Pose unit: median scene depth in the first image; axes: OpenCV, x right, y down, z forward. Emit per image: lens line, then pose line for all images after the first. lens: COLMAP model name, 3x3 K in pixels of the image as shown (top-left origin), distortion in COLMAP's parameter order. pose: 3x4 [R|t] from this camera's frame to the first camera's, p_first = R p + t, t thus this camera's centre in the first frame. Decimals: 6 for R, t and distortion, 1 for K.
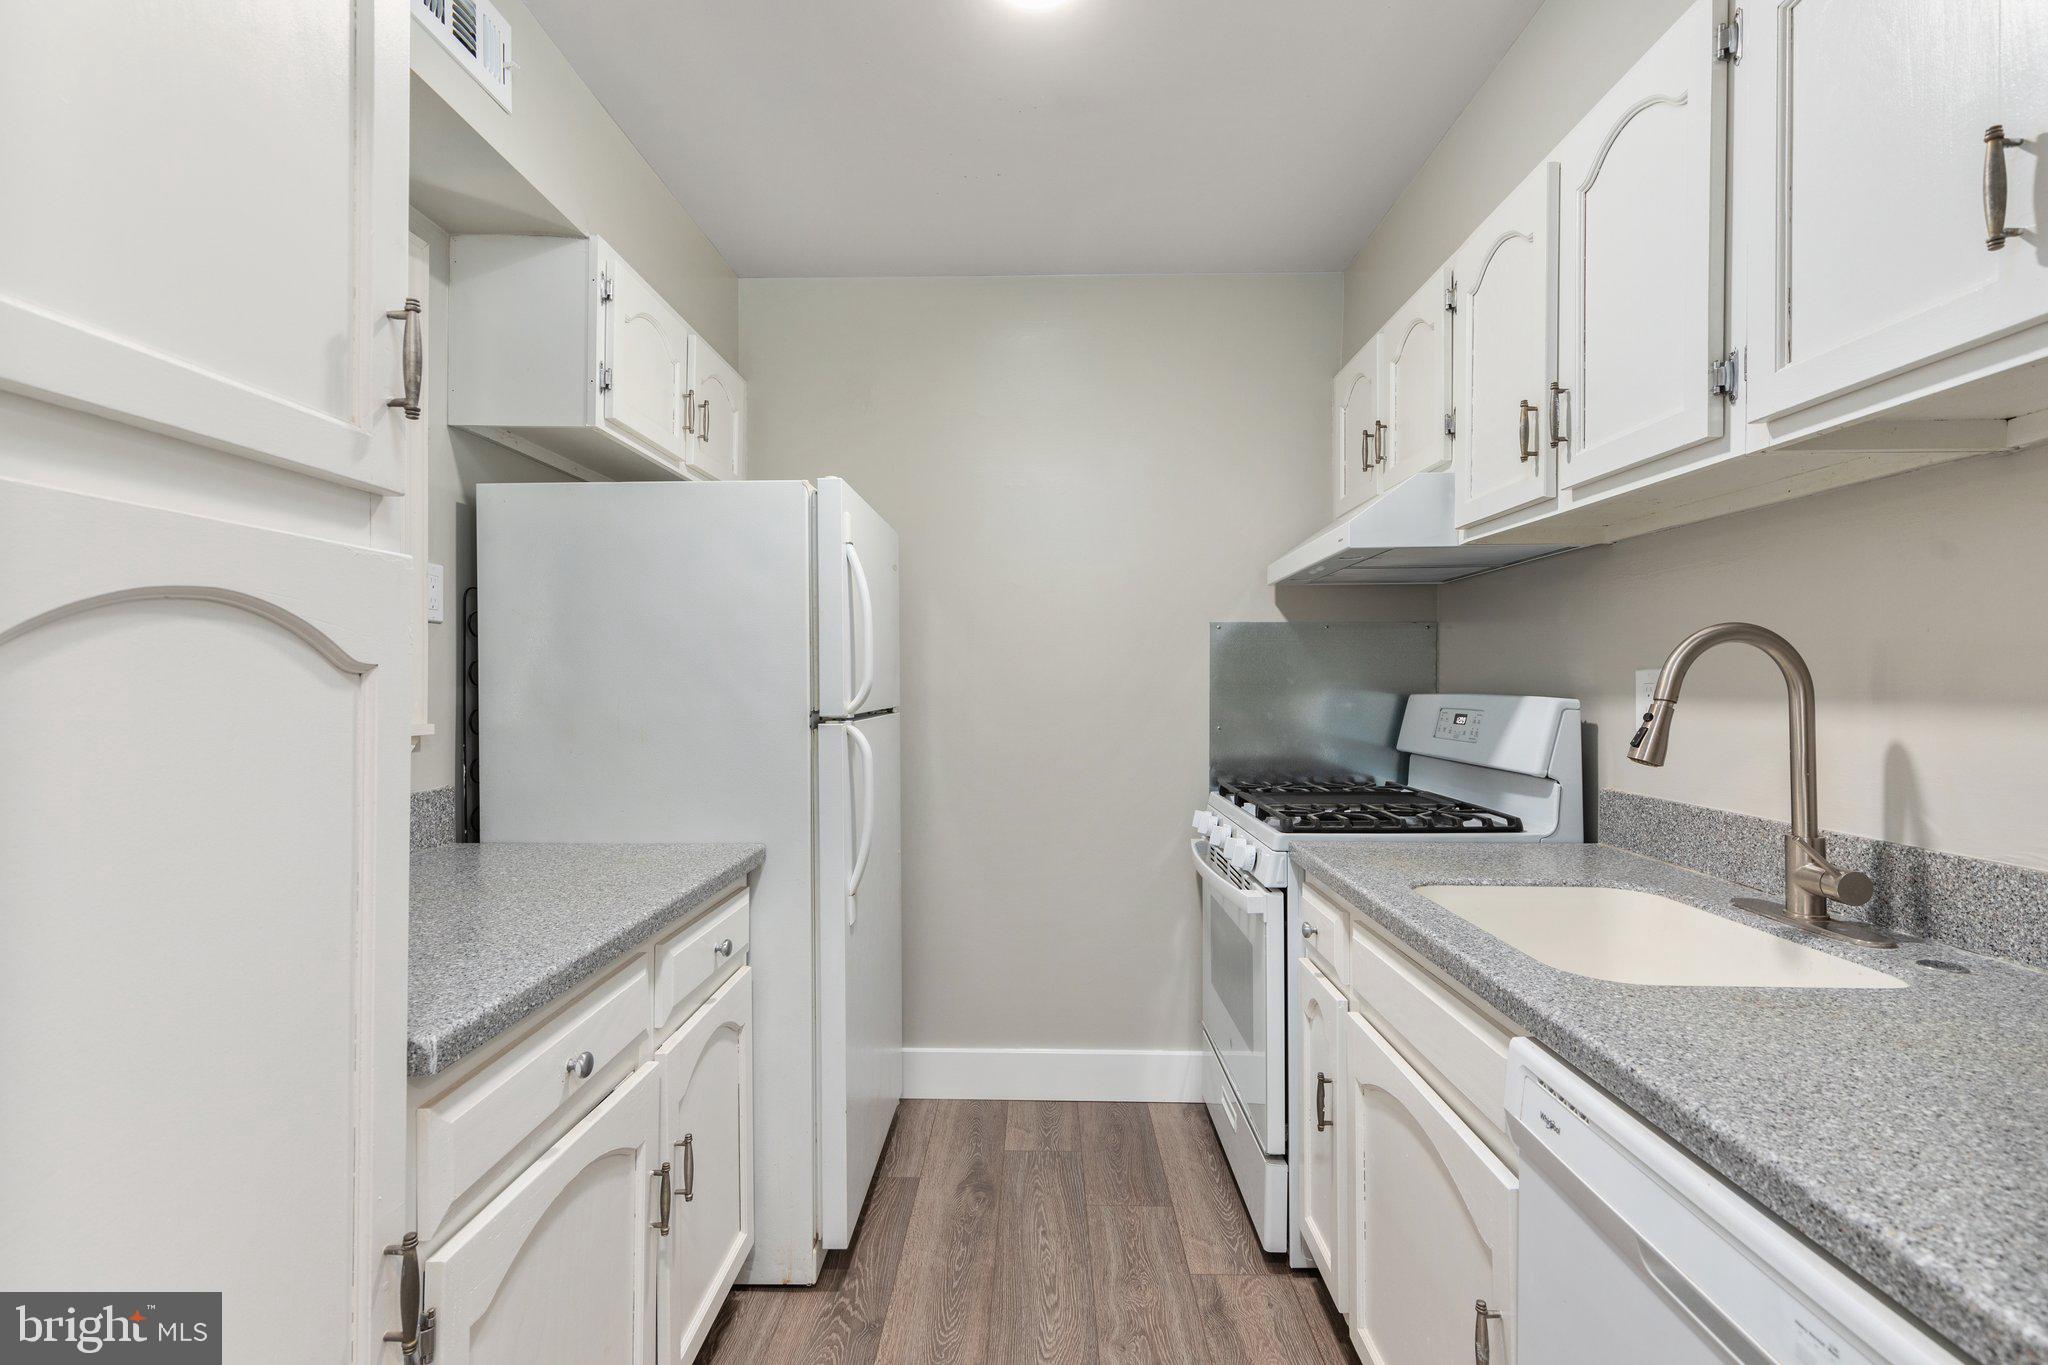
lens RADIAL K [[921.8, 0, 1022.3], [0, 921.8, 689.8], [0, 0, 1]] dist [0.001683, 0.001023]
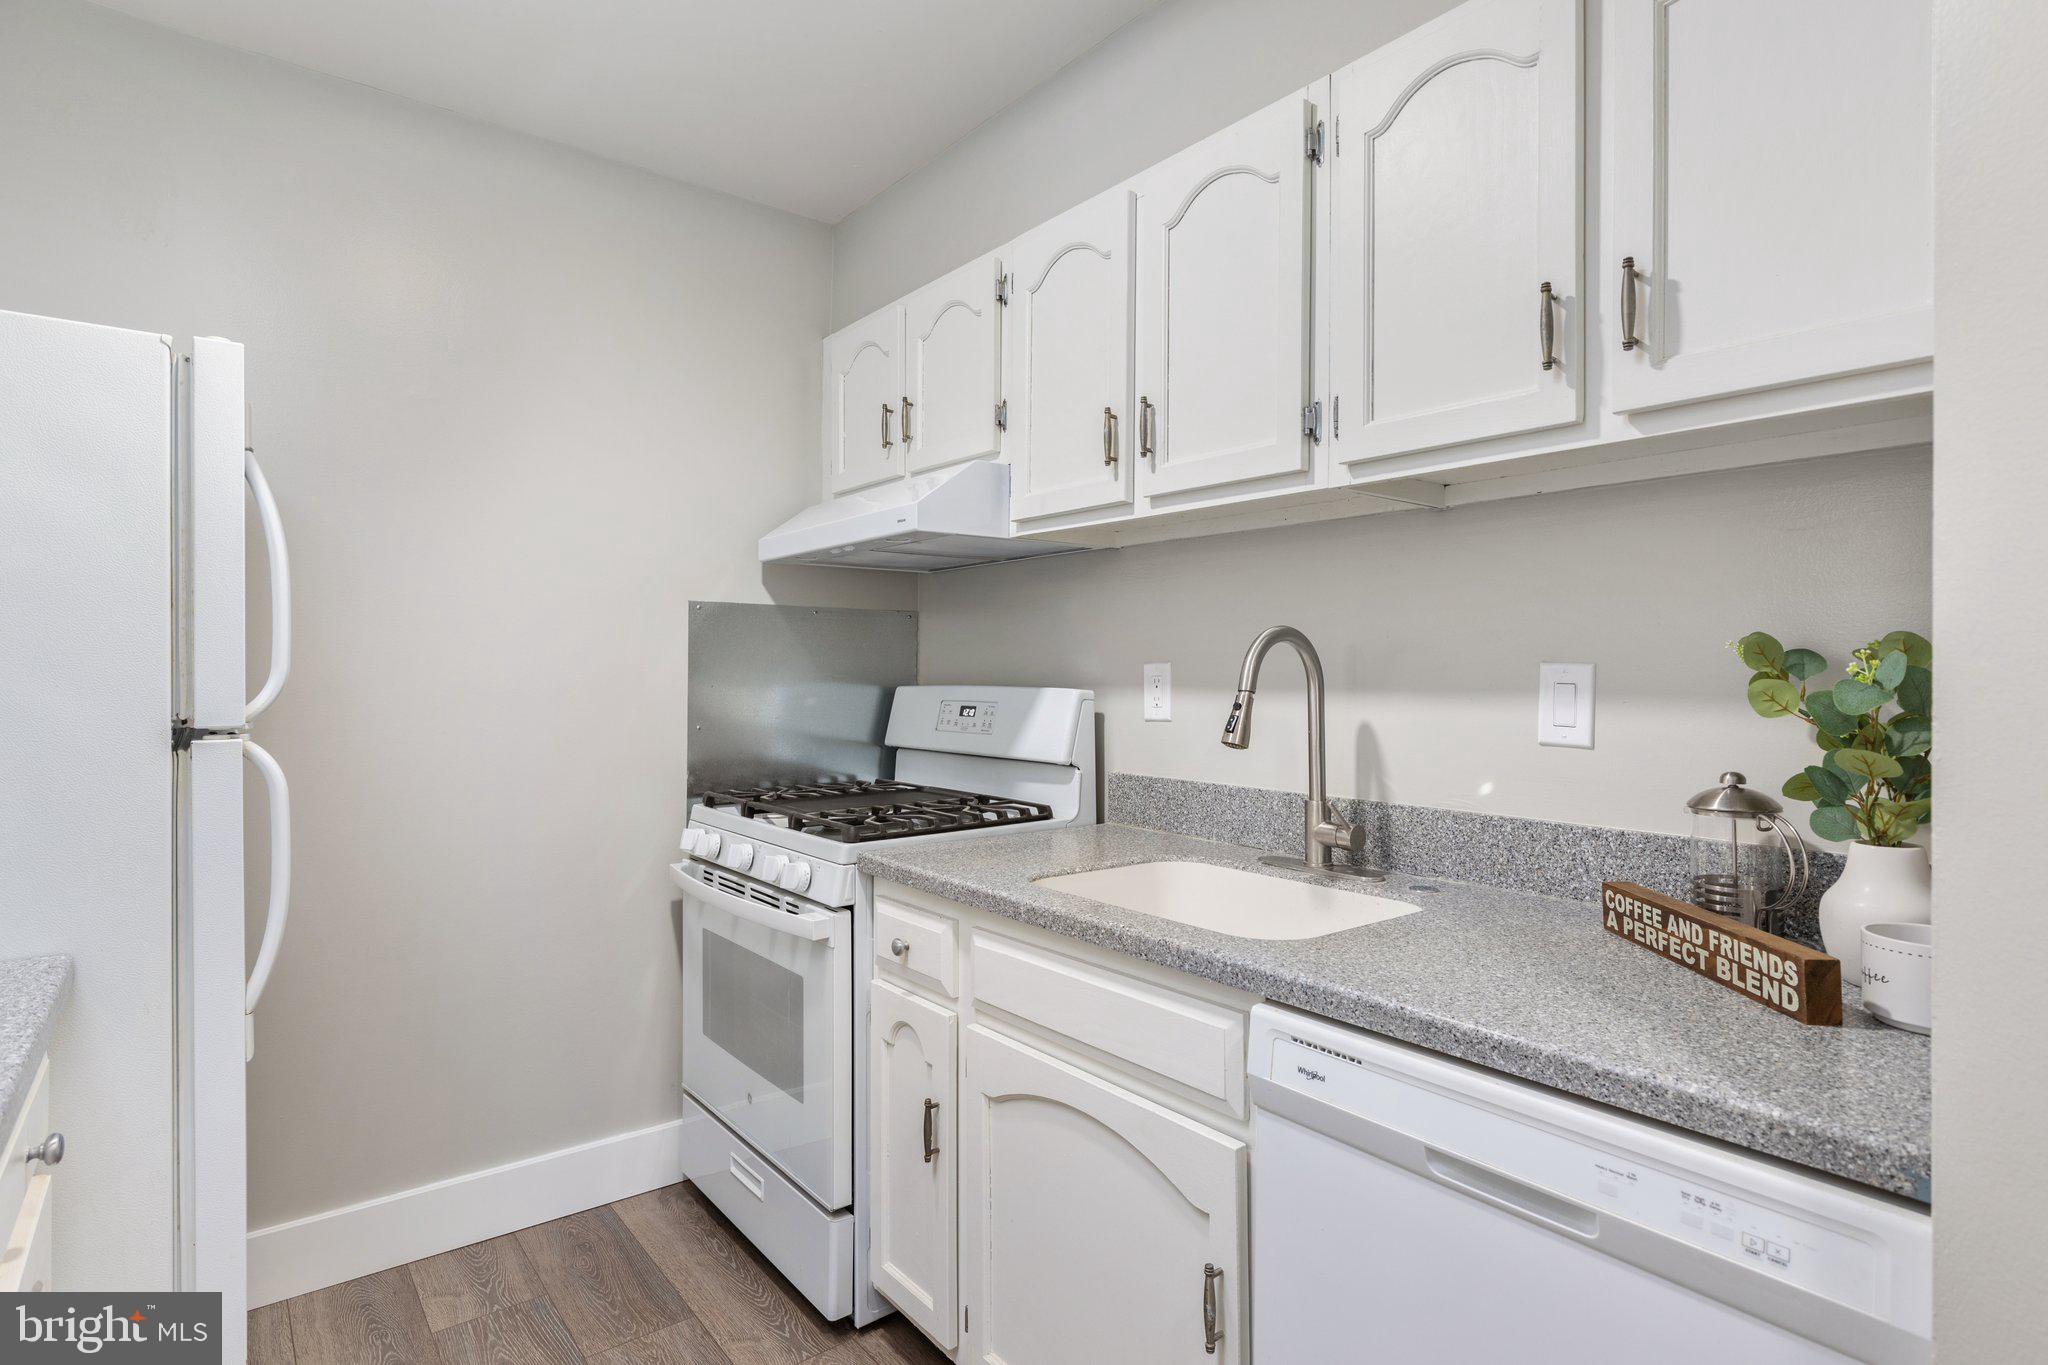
lens RADIAL K [[1038.9, 0, 1023.3], [0, 1038.9, 674.5], [0, 0, 1]] dist [-0.001220, -0.002265]
pose [[0.768258, 0.001511, 0.640138, -0.249989], [0.001845, 0.999988, -0.004575, -0.003095], [-0.640137, 0.004696, 0.768246, 0.131668]]
